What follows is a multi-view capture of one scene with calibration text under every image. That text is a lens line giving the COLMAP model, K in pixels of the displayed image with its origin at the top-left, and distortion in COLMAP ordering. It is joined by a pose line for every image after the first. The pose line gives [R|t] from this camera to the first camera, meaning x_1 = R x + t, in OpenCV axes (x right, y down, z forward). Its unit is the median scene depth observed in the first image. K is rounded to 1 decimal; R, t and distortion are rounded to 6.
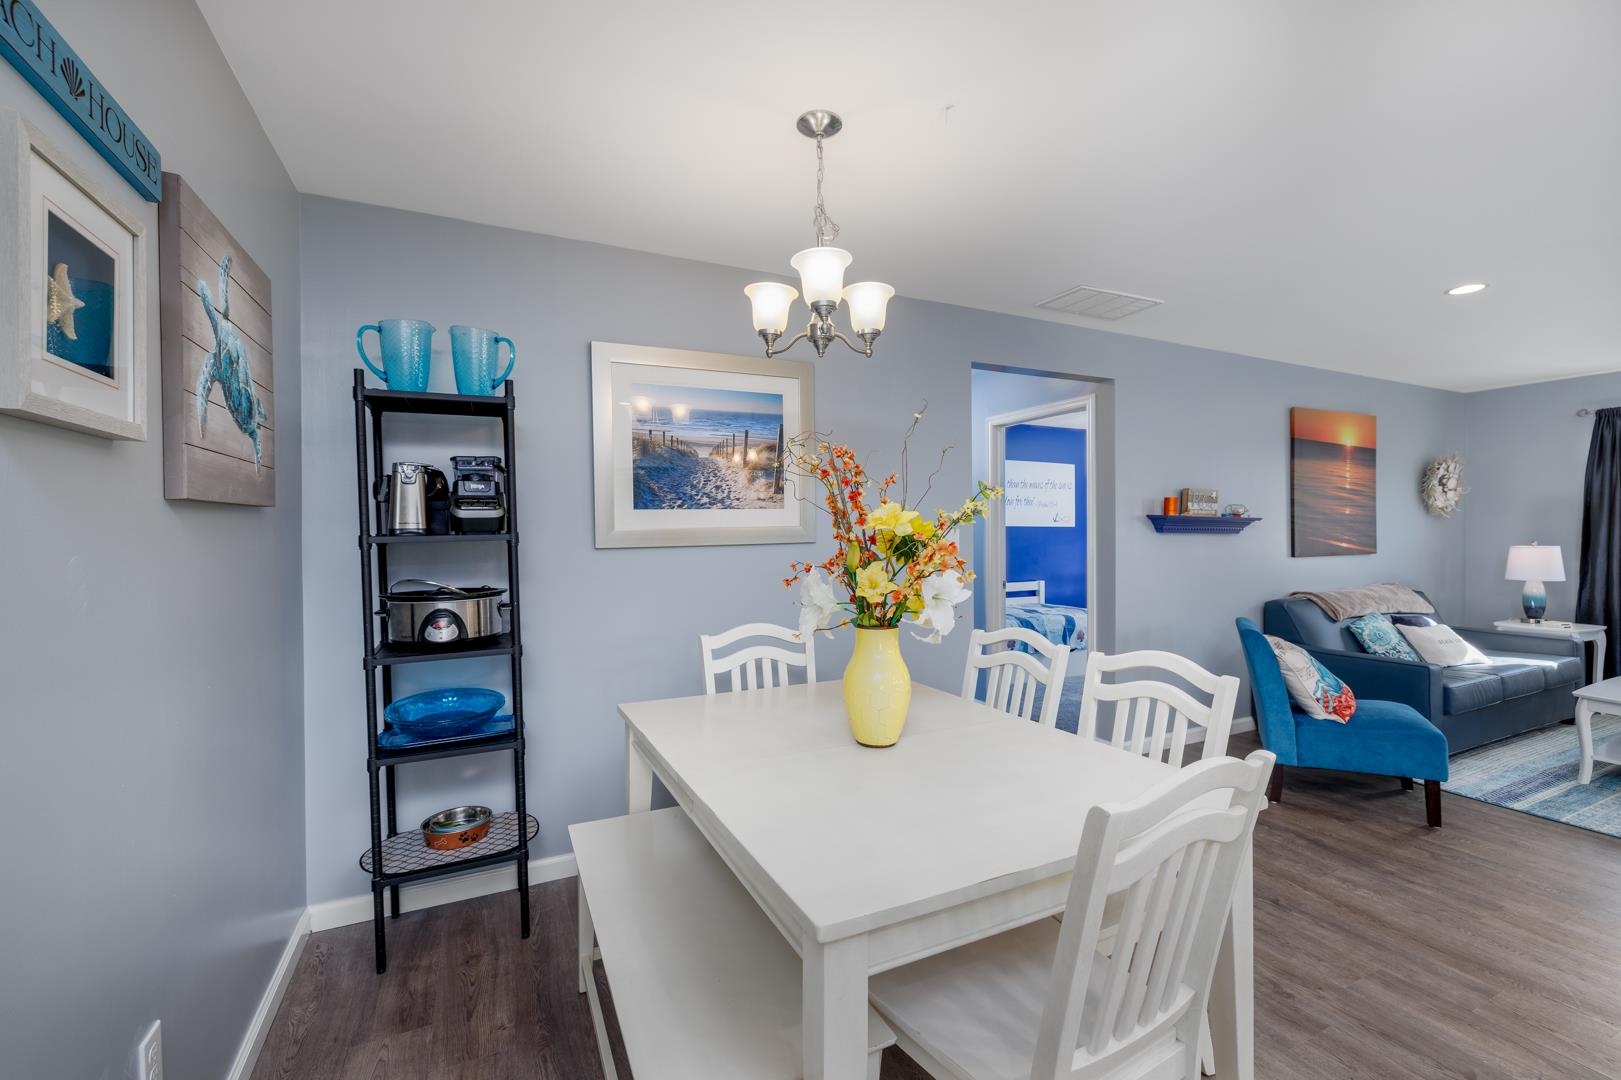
lens RADIAL K [[689.3, 0, 816.9], [0, 689.3, 538.4], [0, 0, 1]] dist [-0.000365, 0.000918]
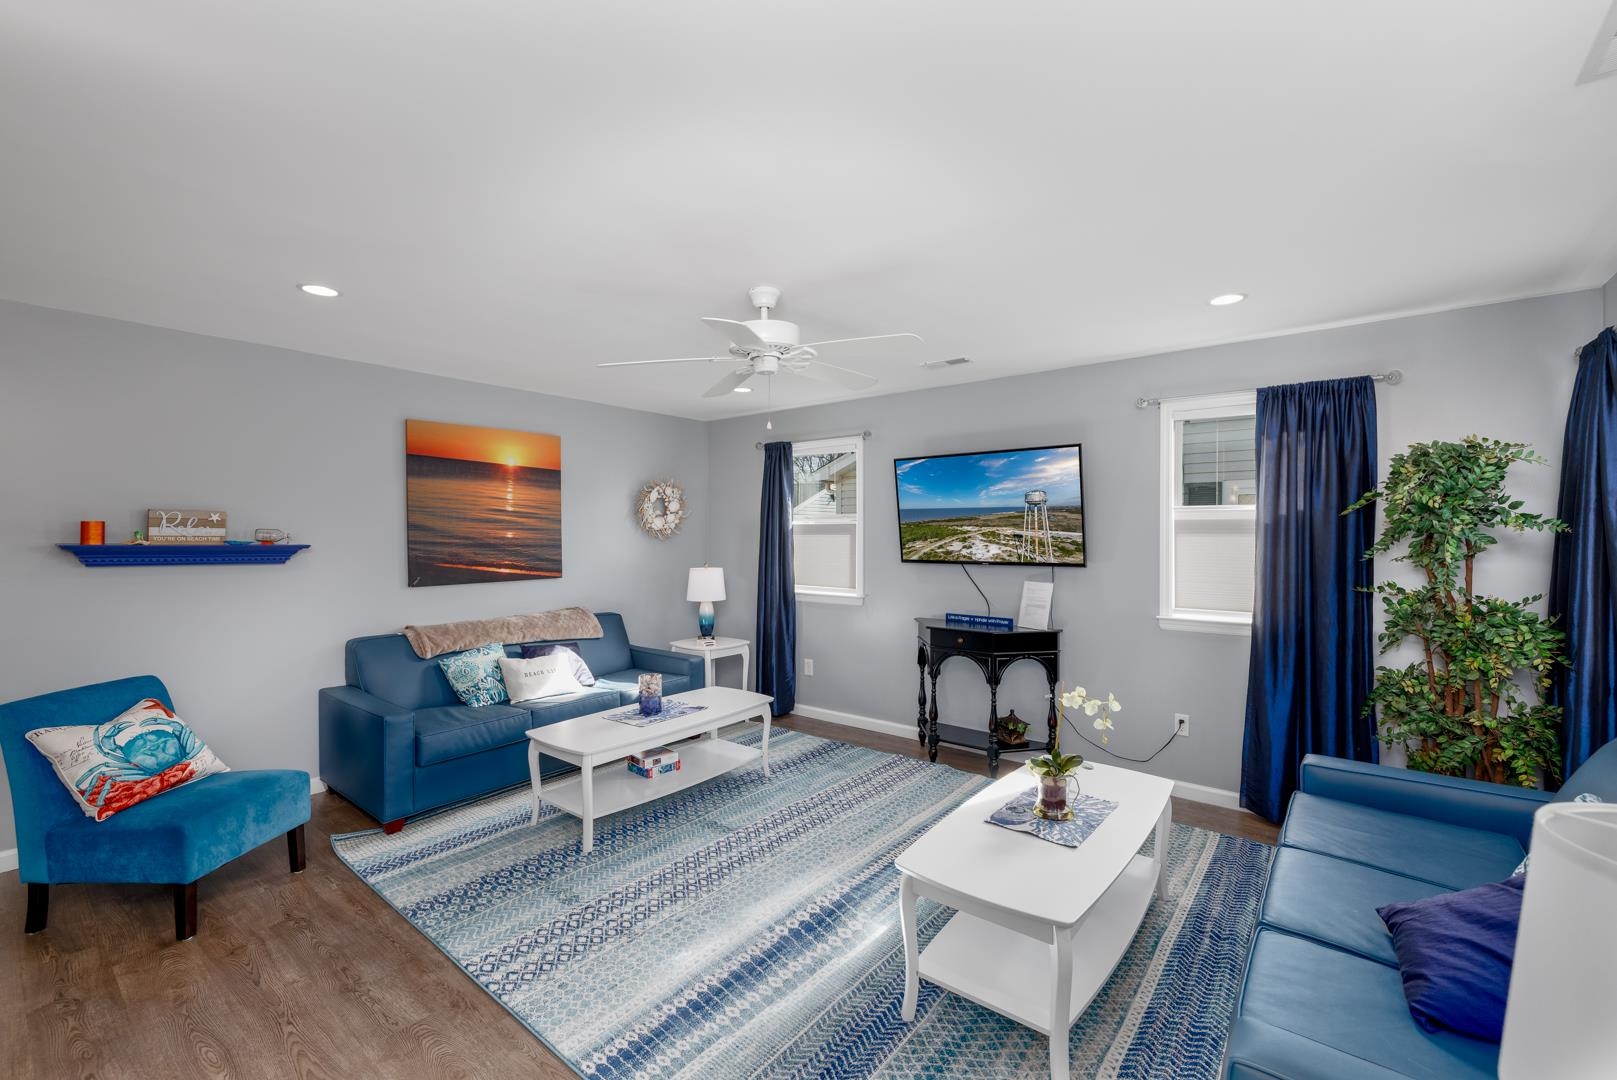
lens RADIAL K [[687.6, 0, 817.6], [0, 687.6, 542.7], [0, 0, 1]] dist [-0.000365, 0.000918]
pose [[0.904492, 0.004314, 0.426469, 0.750375], [-0.008879, 0.999923, 0.008716, -0.040396], [-0.426398, -0.011670, 0.904460, -0.033387]]
